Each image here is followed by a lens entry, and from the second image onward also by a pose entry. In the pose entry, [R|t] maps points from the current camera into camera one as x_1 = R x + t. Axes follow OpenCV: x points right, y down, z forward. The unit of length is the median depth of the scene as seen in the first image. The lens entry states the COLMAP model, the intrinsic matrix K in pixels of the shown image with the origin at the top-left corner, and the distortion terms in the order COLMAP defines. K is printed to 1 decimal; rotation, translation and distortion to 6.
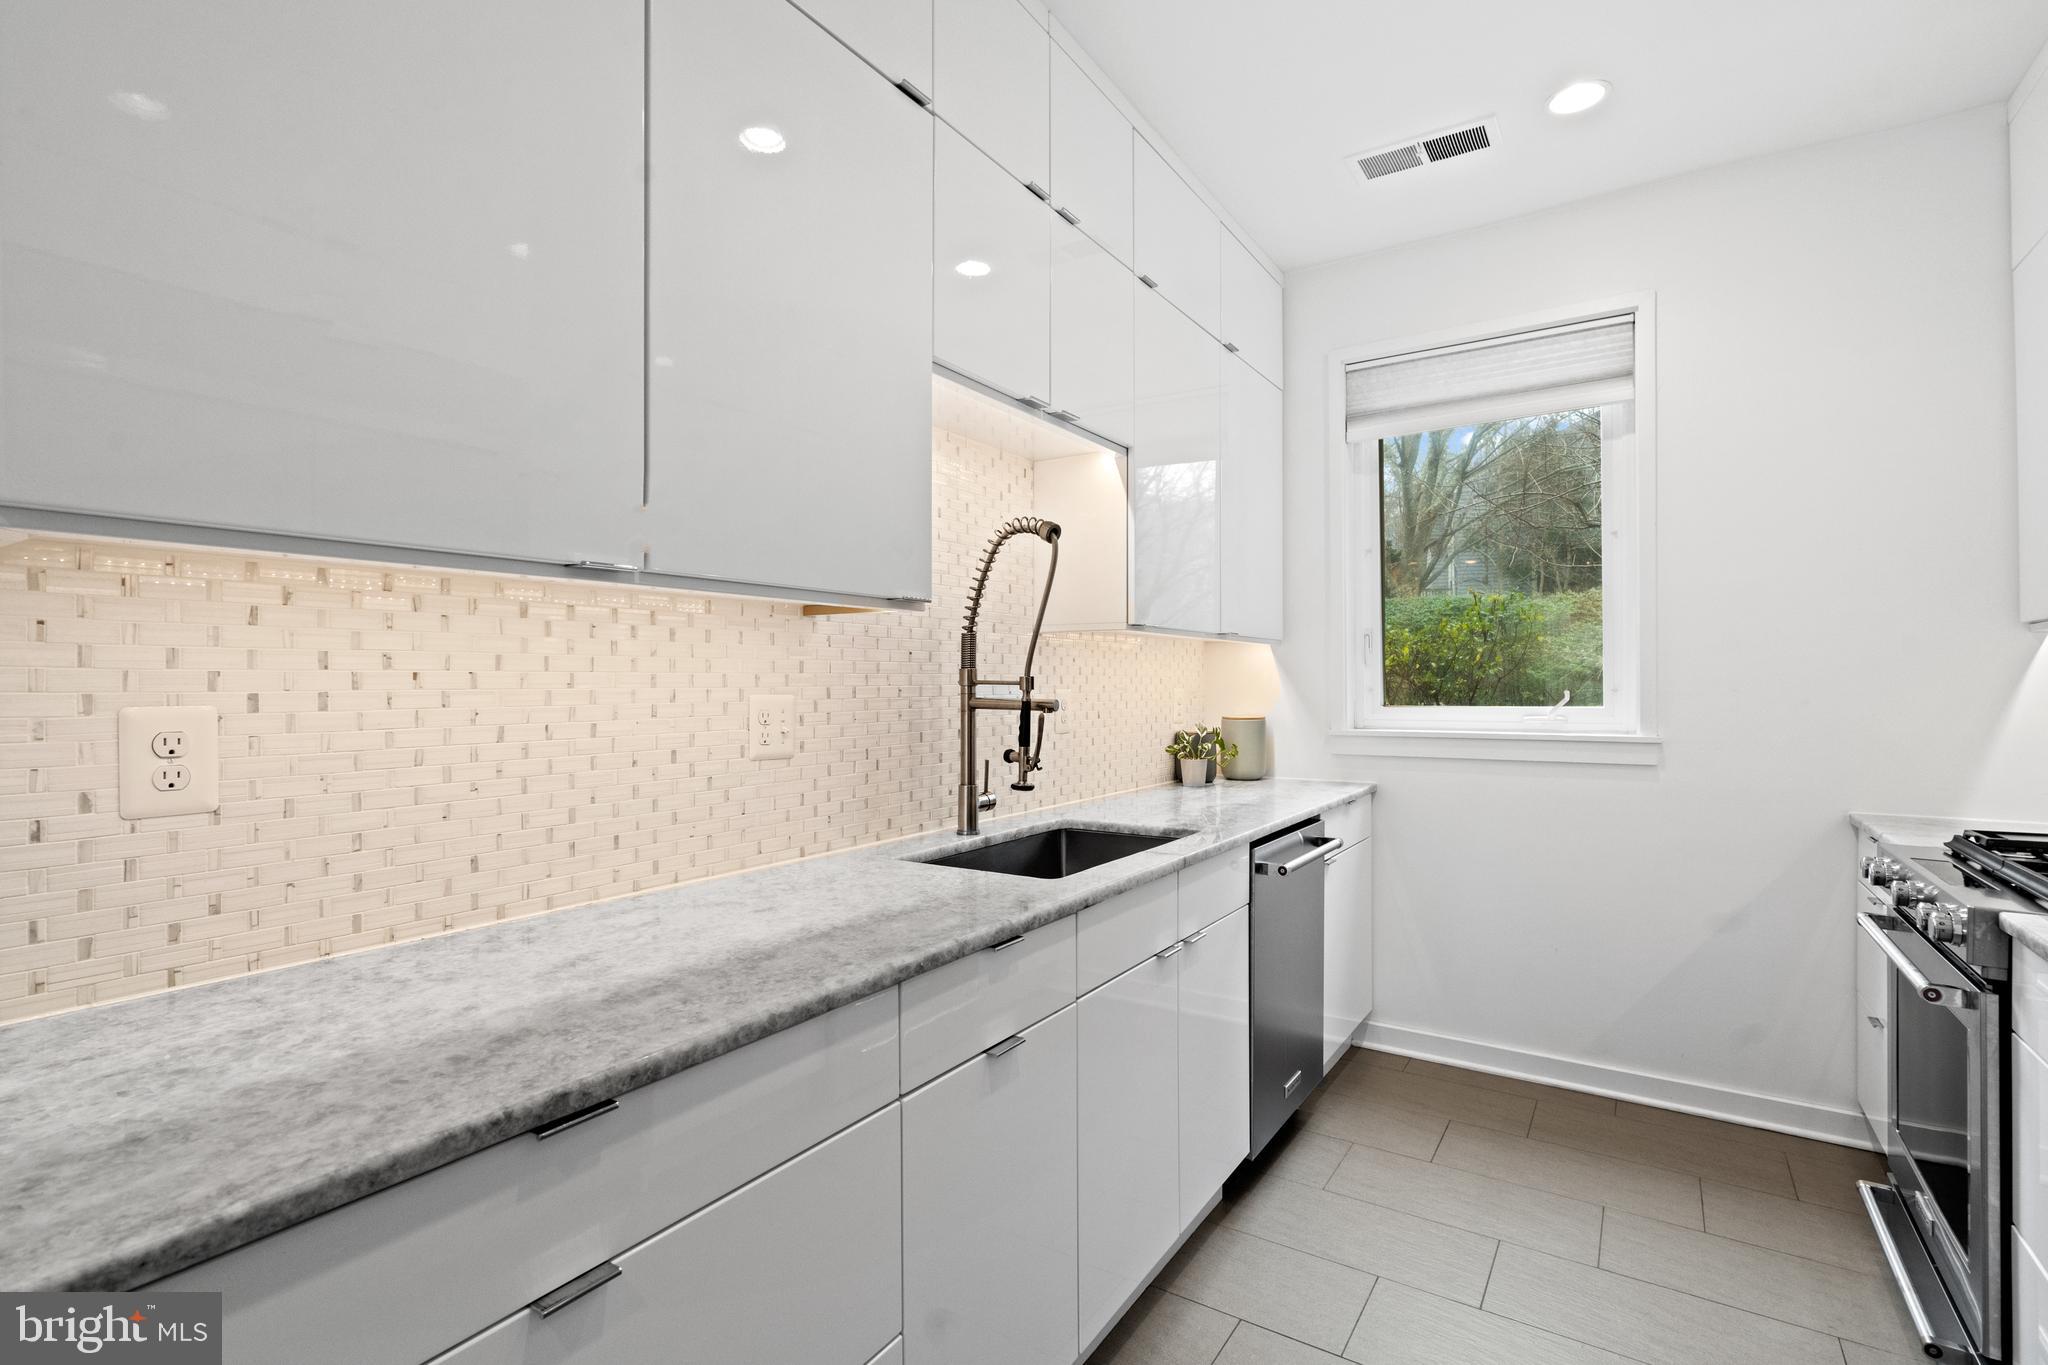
lens RADIAL K [[932.3, 0, 1021.3], [0, 932.3, 683.7], [0, 0, 1]] dist [-0.003704, 0.000618]
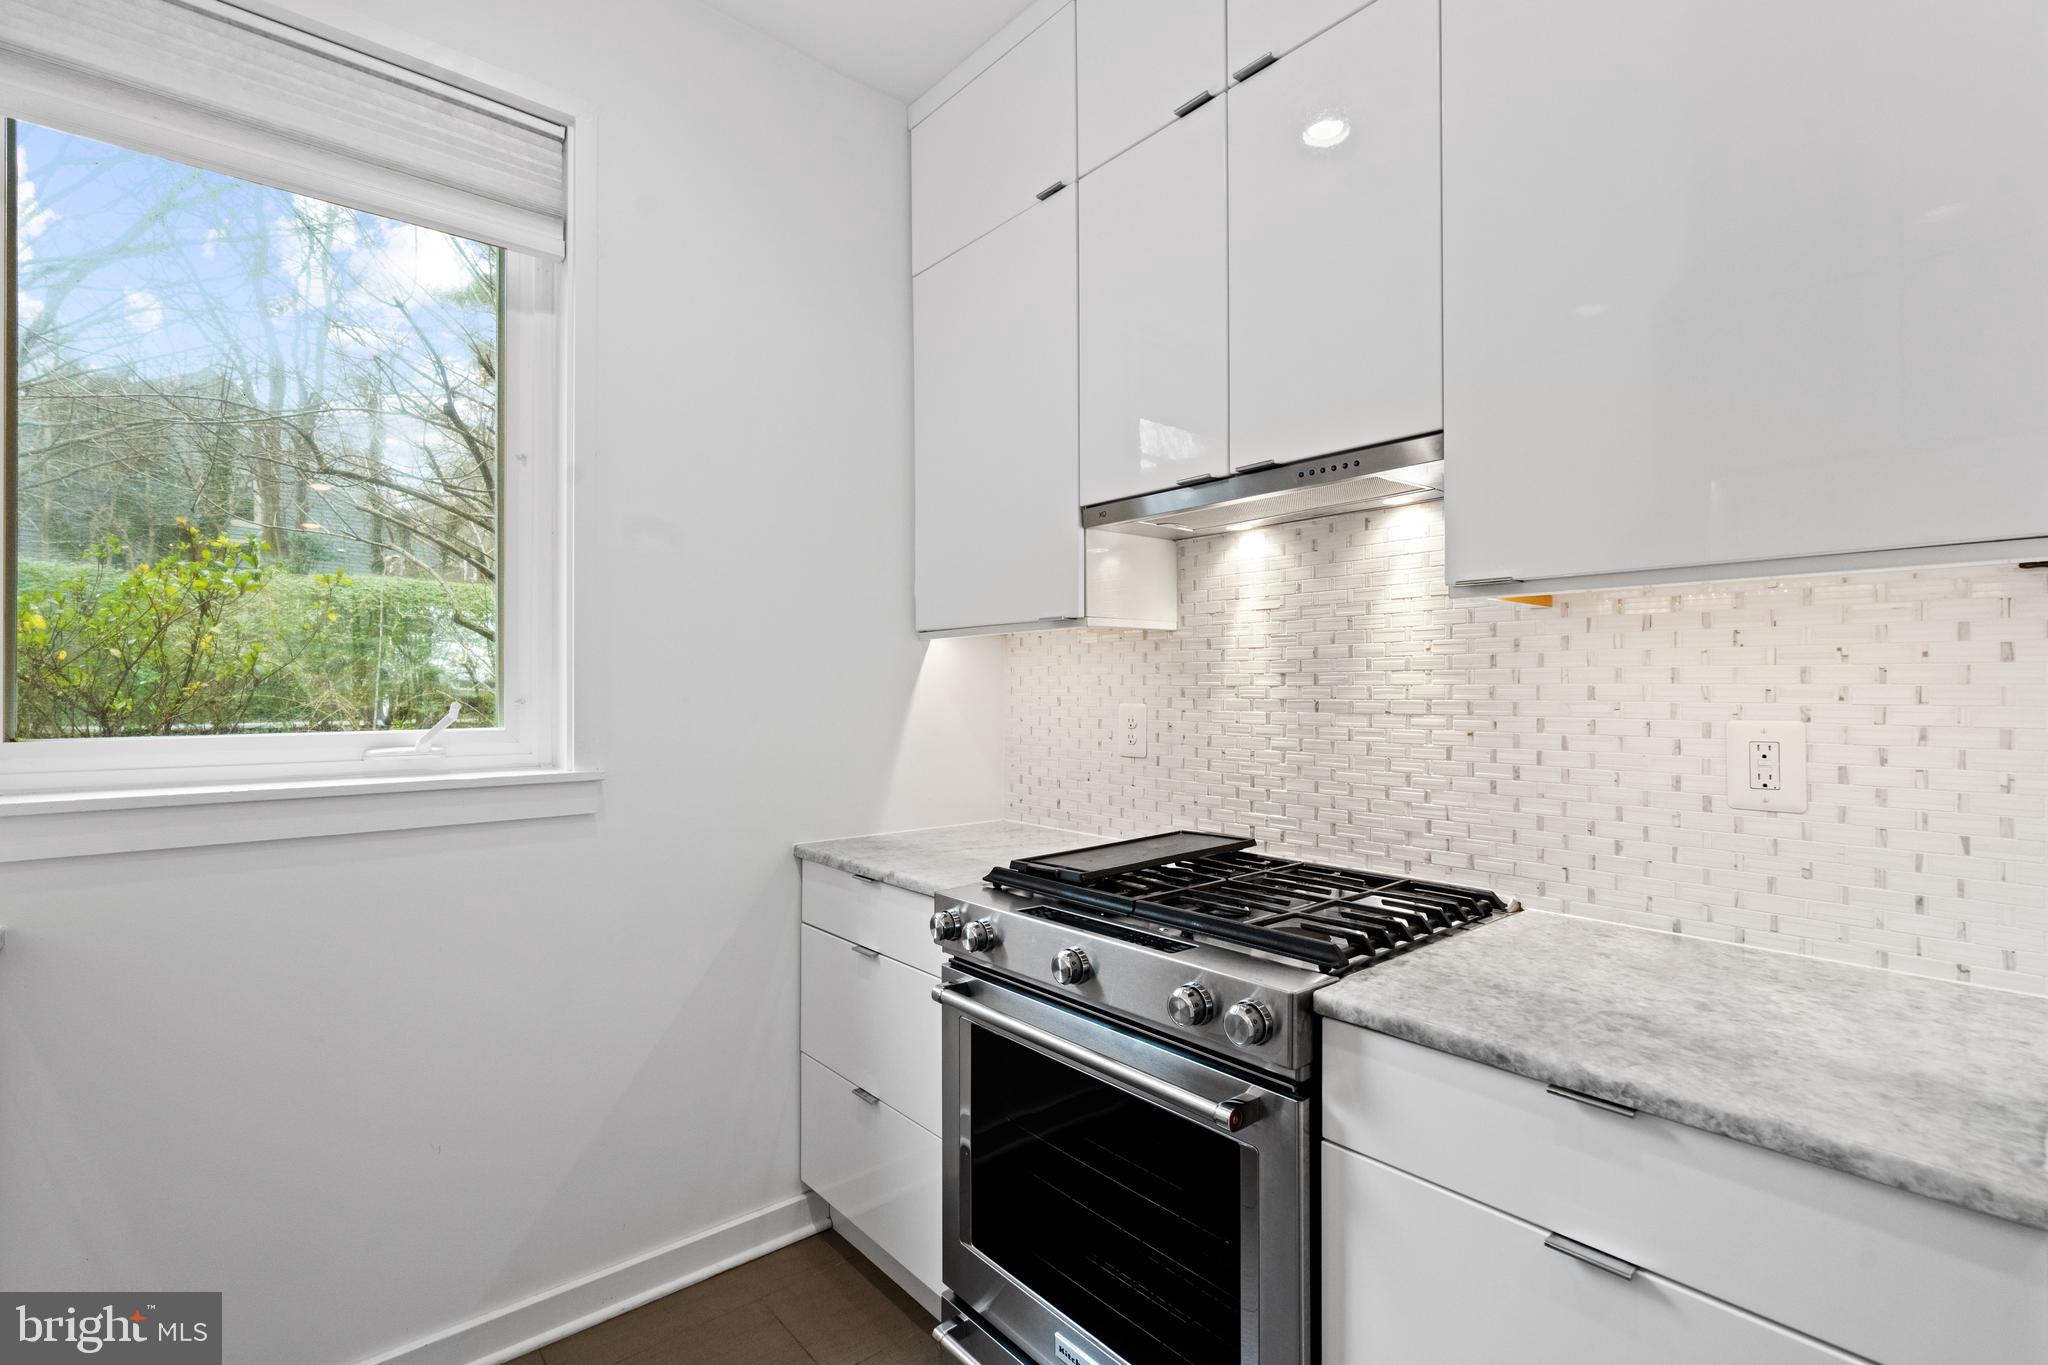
lens RADIAL K [[932.3, 0, 1020.6], [0, 932.3, 685.6], [0, 0, 1]] dist [-0.003704, 0.000618]
pose [[0.275151, 0.005281, 0.961386, 0.118916], [-0.003348, 0.999984, -0.004535, -0.002369], [-0.961395, -0.001971, 0.275165, 0.511558]]
